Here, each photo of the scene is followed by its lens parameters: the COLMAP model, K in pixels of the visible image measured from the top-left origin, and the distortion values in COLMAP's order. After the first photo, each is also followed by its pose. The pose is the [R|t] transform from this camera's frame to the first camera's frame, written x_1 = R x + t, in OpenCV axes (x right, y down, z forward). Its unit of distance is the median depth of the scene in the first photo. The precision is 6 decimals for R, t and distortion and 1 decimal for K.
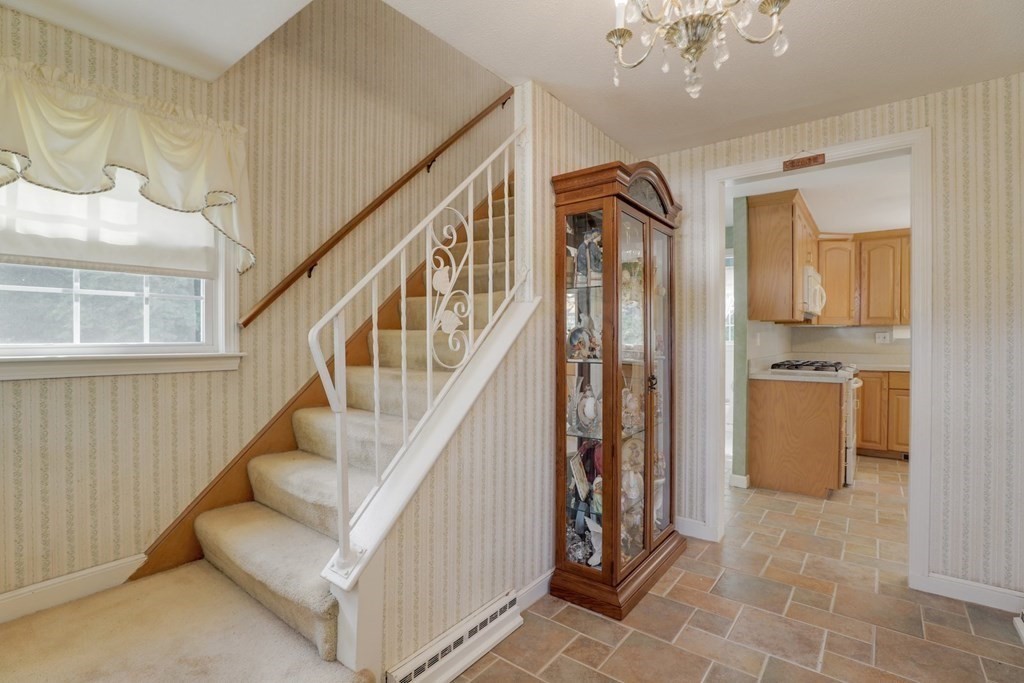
lens RADIAL K [[469.4, 0, 512.0], [0, 469.4, 341.5], [0, 0, 1]] dist [-0.017477, 0.000840]
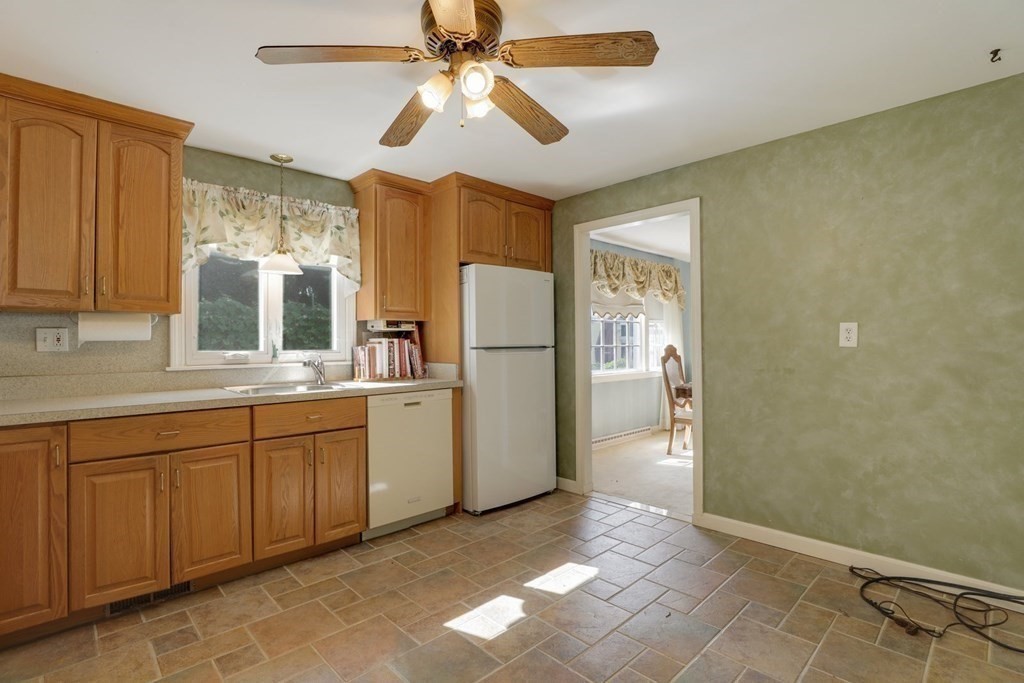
lens RADIAL K [[484.9, 0, 512.0], [0, 484.9, 341.5], [0, 0, 1]] dist [-0.012062, -0.000152]
pose [[0.142516, 0.001203, 0.989792, 0.442748], [0.009086, 0.999956, -0.002523, -0.000929], [-0.989751, 0.009353, 0.142499, 0.544801]]
